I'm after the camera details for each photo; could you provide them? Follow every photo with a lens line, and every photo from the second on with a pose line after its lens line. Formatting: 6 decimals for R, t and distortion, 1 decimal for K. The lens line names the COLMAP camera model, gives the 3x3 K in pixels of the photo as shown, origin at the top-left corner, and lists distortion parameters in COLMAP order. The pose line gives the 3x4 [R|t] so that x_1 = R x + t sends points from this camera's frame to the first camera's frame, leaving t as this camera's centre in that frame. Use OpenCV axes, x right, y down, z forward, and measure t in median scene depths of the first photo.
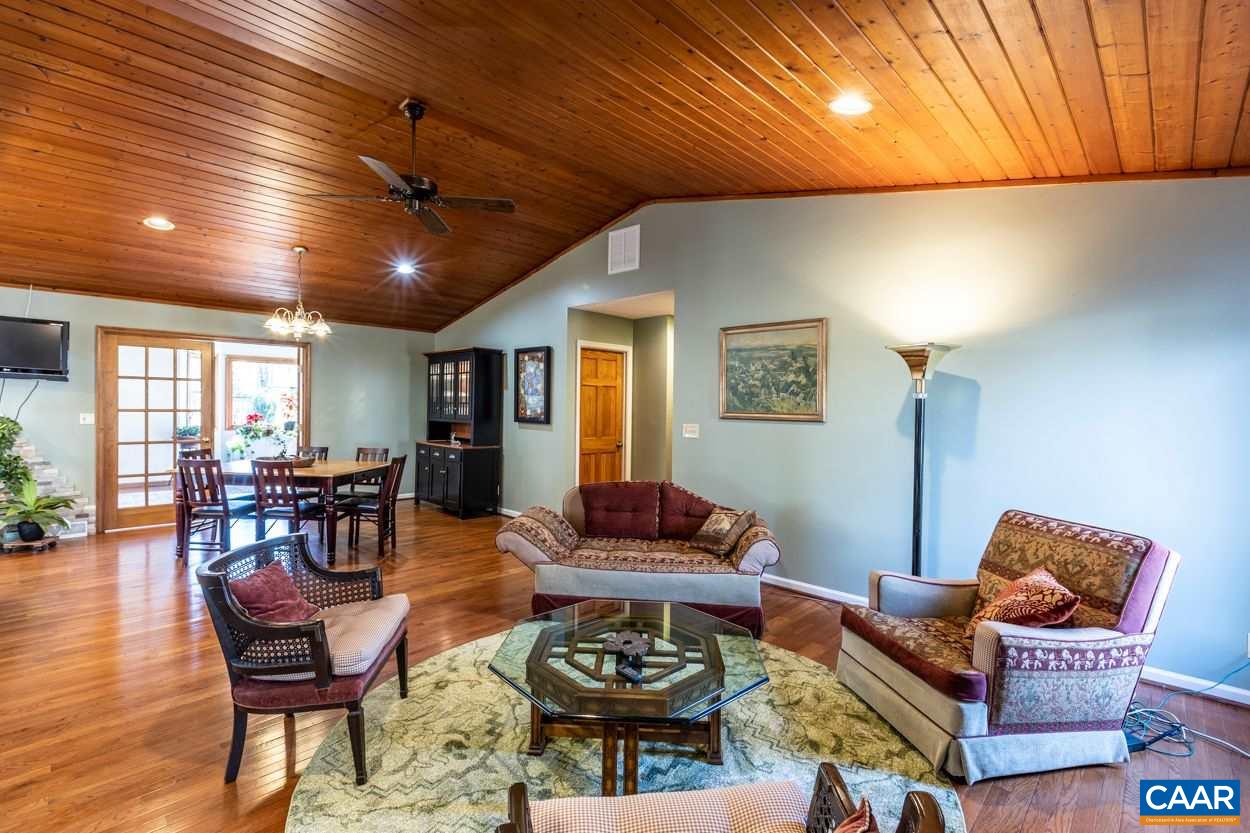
lens RADIAL K [[558.8, 0, 617.3], [0, 558.8, 411.2], [0, 0, 1]] dist [0.004787, -0.002696]
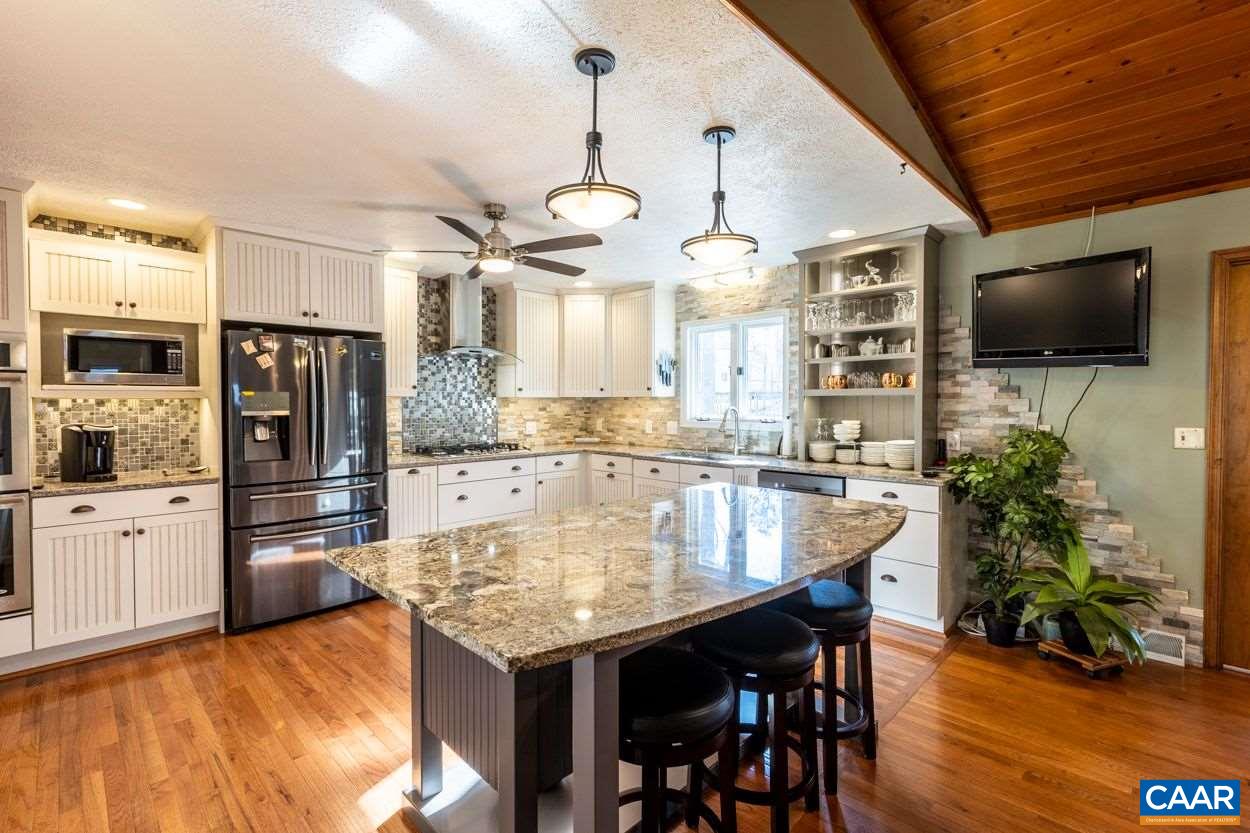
lens RADIAL K [[558.8, 0, 616.3], [0, 558.8, 413.7], [0, 0, 1]] dist [0.004787, -0.002696]
pose [[-0.010049, 0.007588, -0.999921, -0.450113], [-0.008525, 0.999934, 0.007674, -0.008175], [0.999913, 0.008602, -0.009984, 0.504393]]
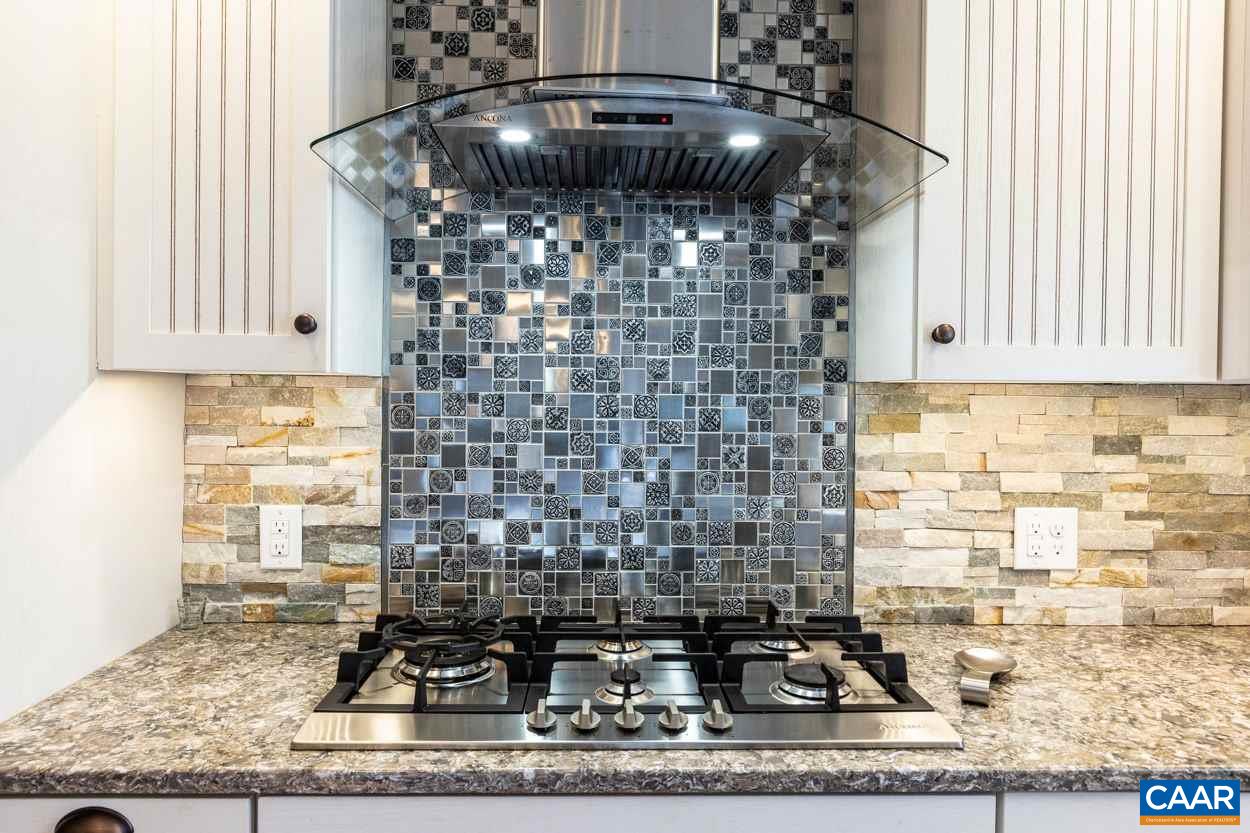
lens RADIAL K [[831.3, 0, 614.0], [0, 831.3, 411.2], [0, 0, 1]] dist [0.011572, -0.010919]
pose [[-0.687896, -0.010986, -0.725727, -1.165229], [-0.026253, 0.999608, 0.009753, -0.018084], [0.725335, 0.025761, -0.687914, 0.429763]]
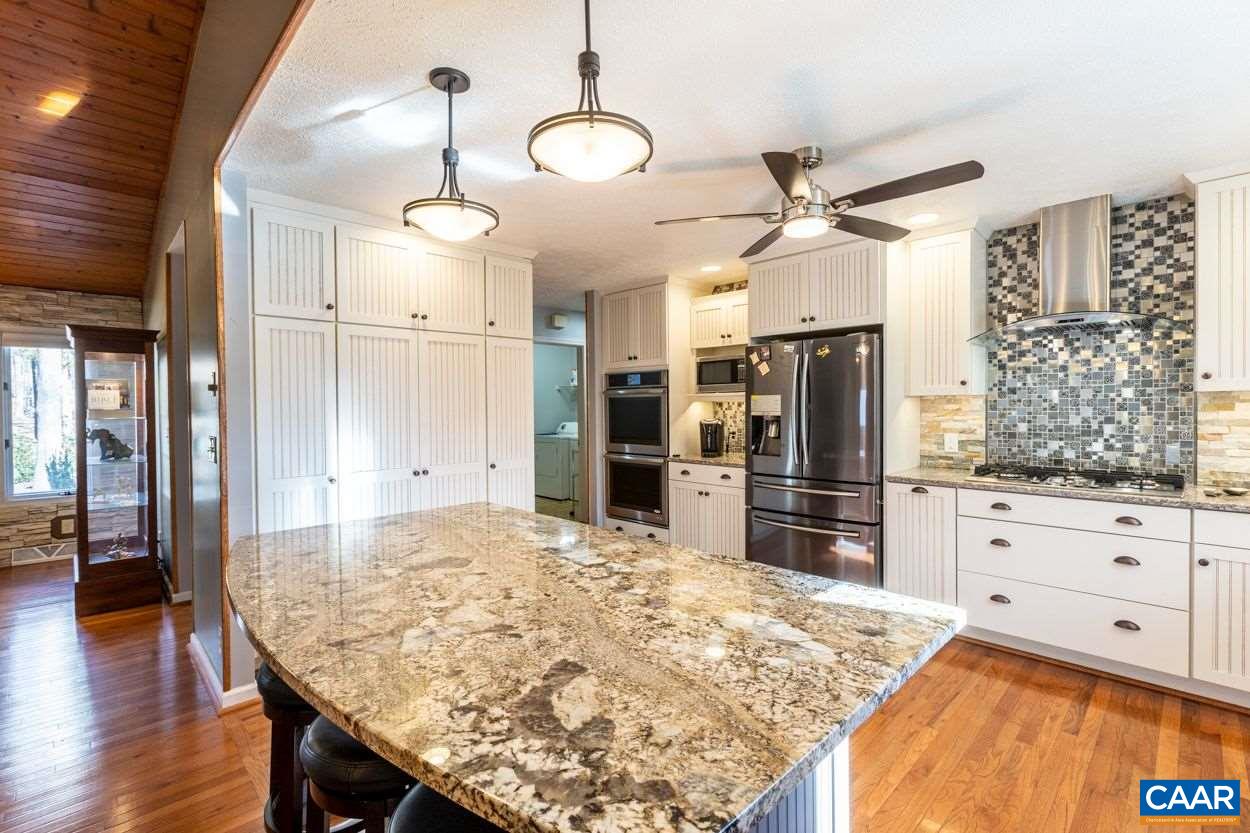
lens RADIAL K [[558.8, 0, 616.0], [0, 558.8, 412.4], [0, 0, 1]] dist [0.004787, -0.002696]
pose [[-0.999697, -0.004906, 0.024132, -0.901975], [-0.004362, 0.999736, 0.022543, -0.017851], [-0.024237, 0.022431, -0.999455, 0.838916]]
